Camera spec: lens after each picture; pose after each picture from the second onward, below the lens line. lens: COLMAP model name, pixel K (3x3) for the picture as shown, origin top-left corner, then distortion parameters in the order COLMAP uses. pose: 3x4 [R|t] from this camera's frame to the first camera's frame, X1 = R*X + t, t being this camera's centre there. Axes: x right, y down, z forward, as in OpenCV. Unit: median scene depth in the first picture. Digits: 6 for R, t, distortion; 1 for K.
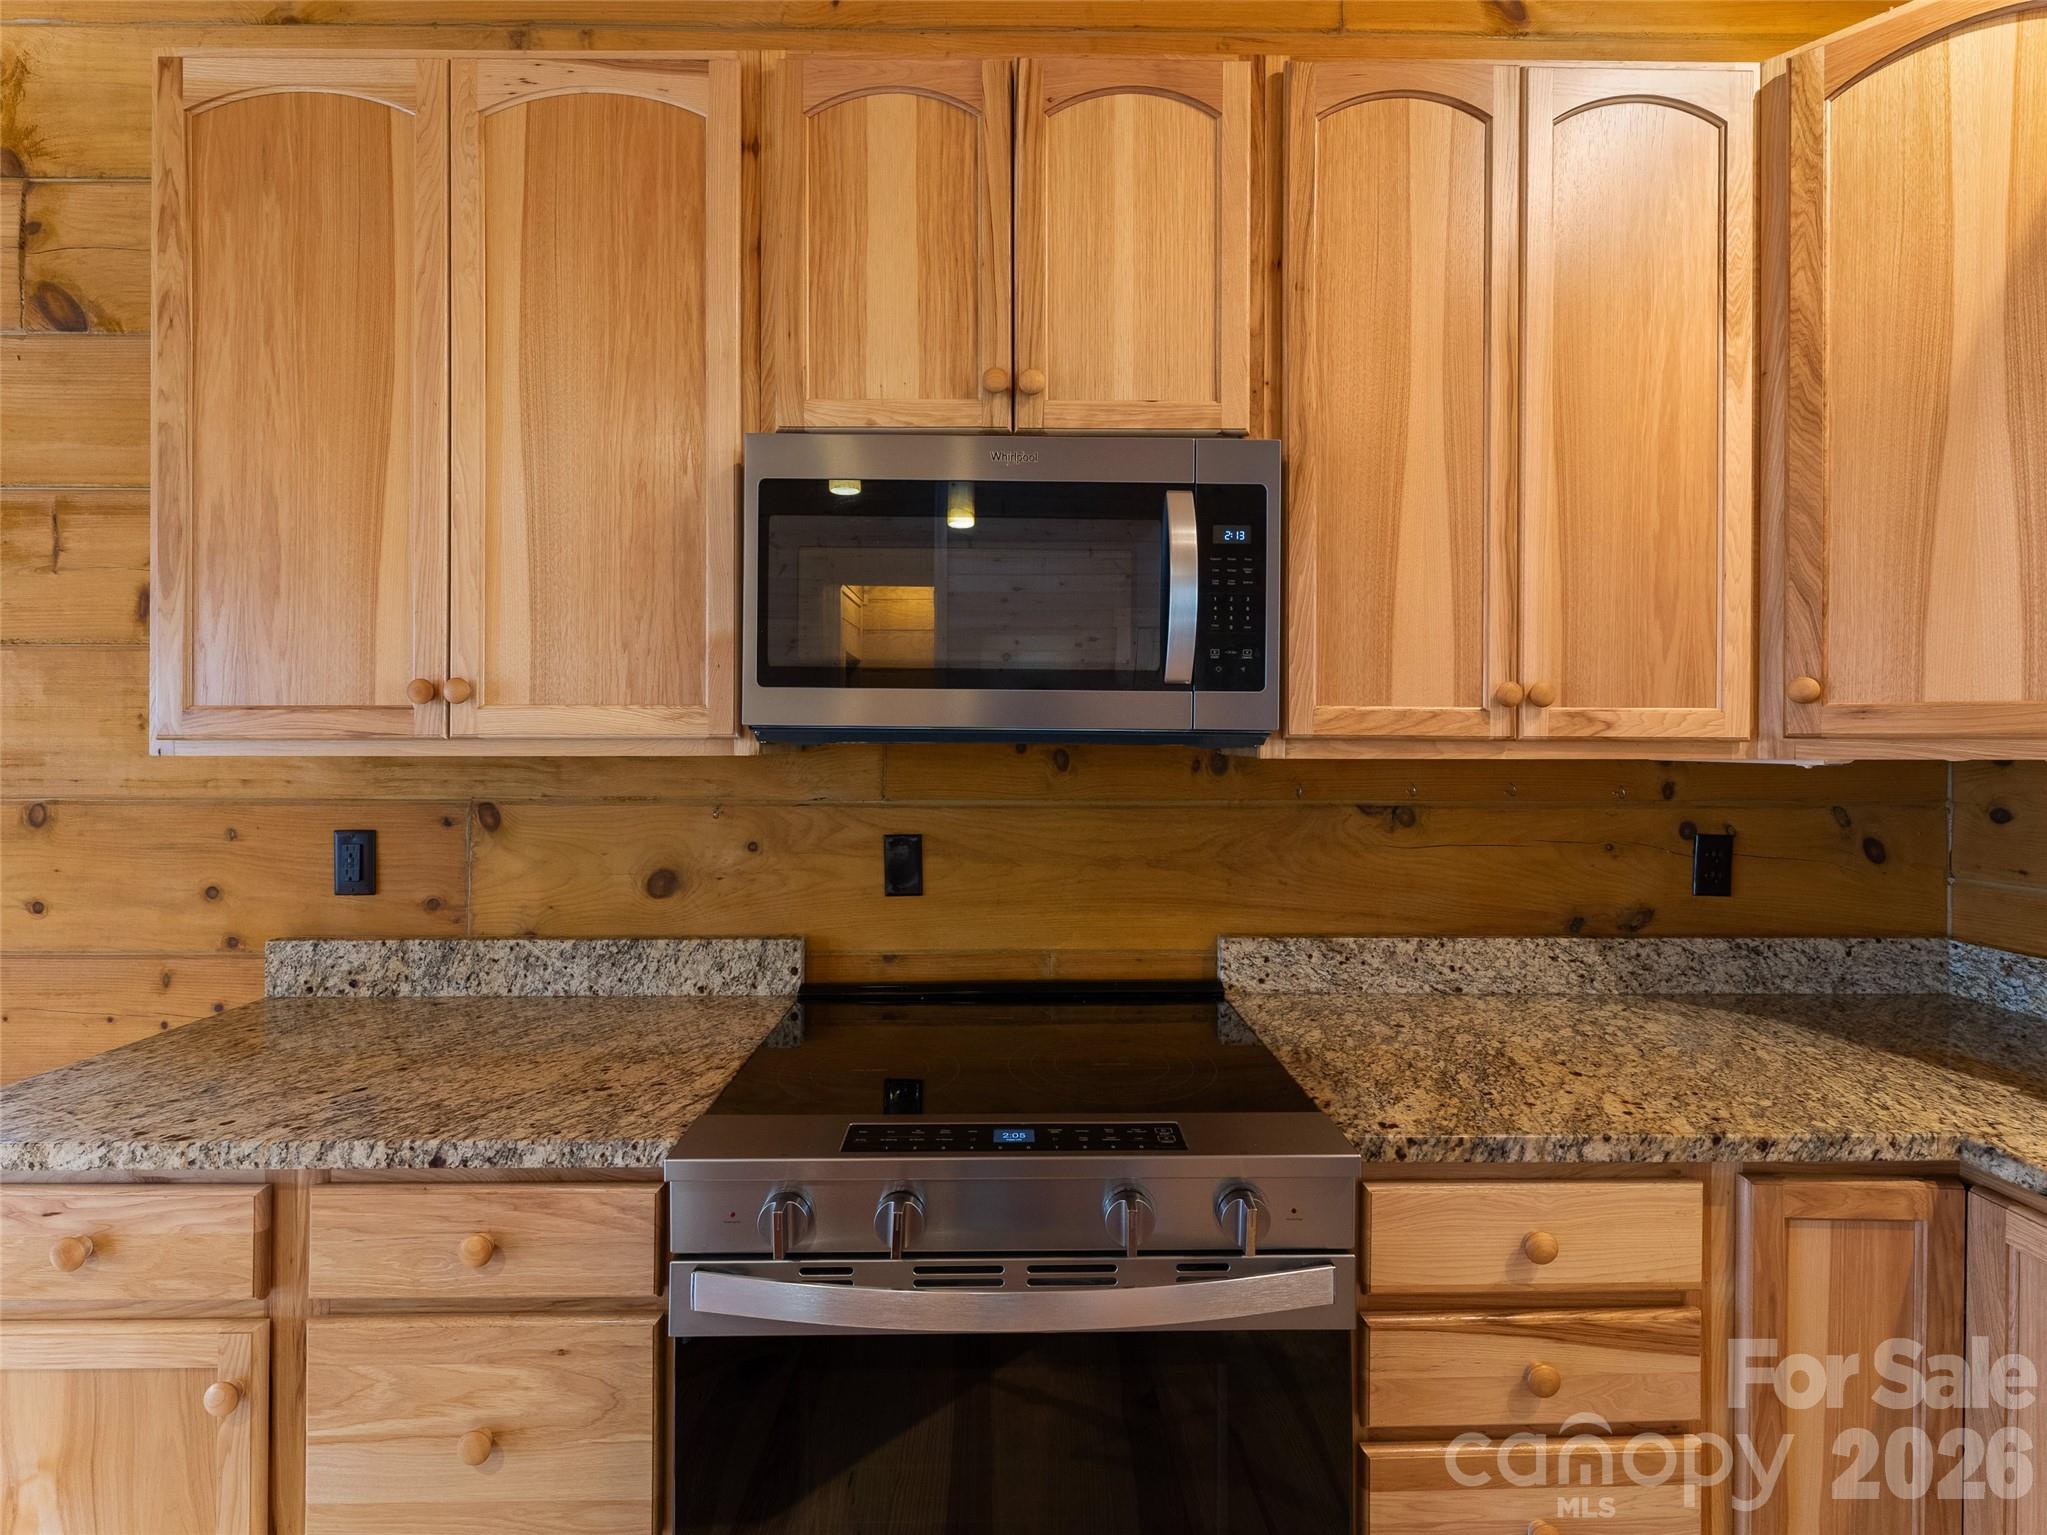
lens RADIAL K [[938.6, 0, 1026.5], [0, 938.6, 729.6], [0, 0, 1]] dist [-0.001581, 0.000049]
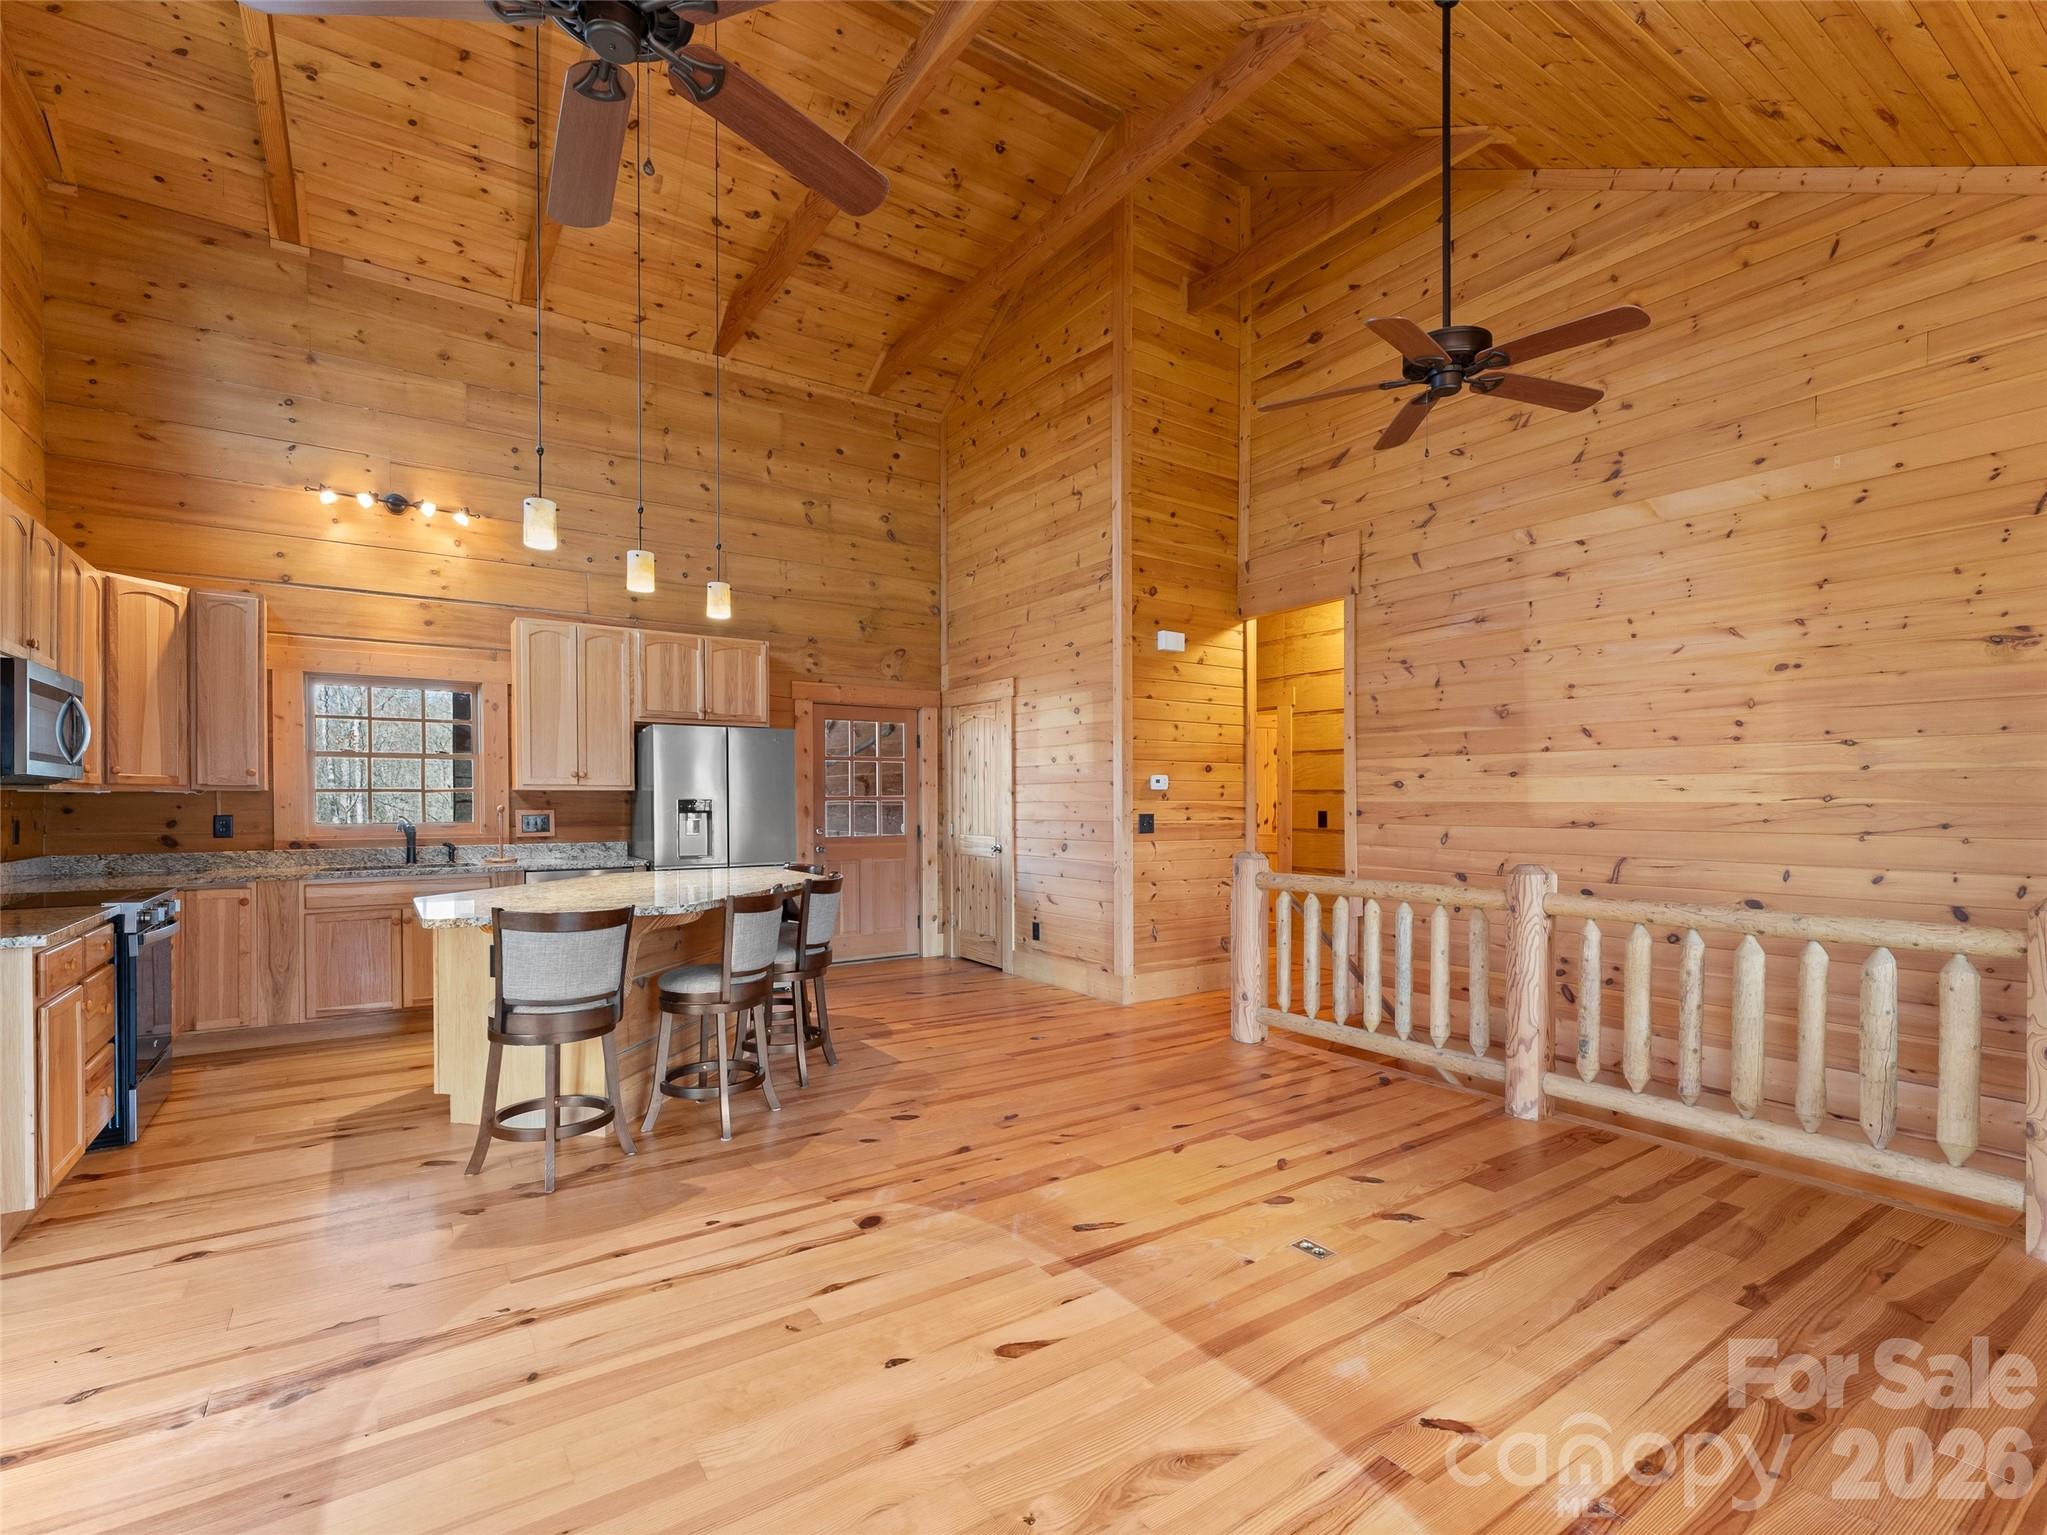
lens RADIAL K [[938.6, 0, 1017.9], [0, 938.6, 816.0], [0, 0, 1]] dist [-0.001581, 0.000049]
pose [[-0.554406, -0.015655, 0.832099, -3.559035], [-0.015345, 0.999845, 0.008587, 0.042265], [-0.832105, -0.008008, -0.554560, 0.167613]]
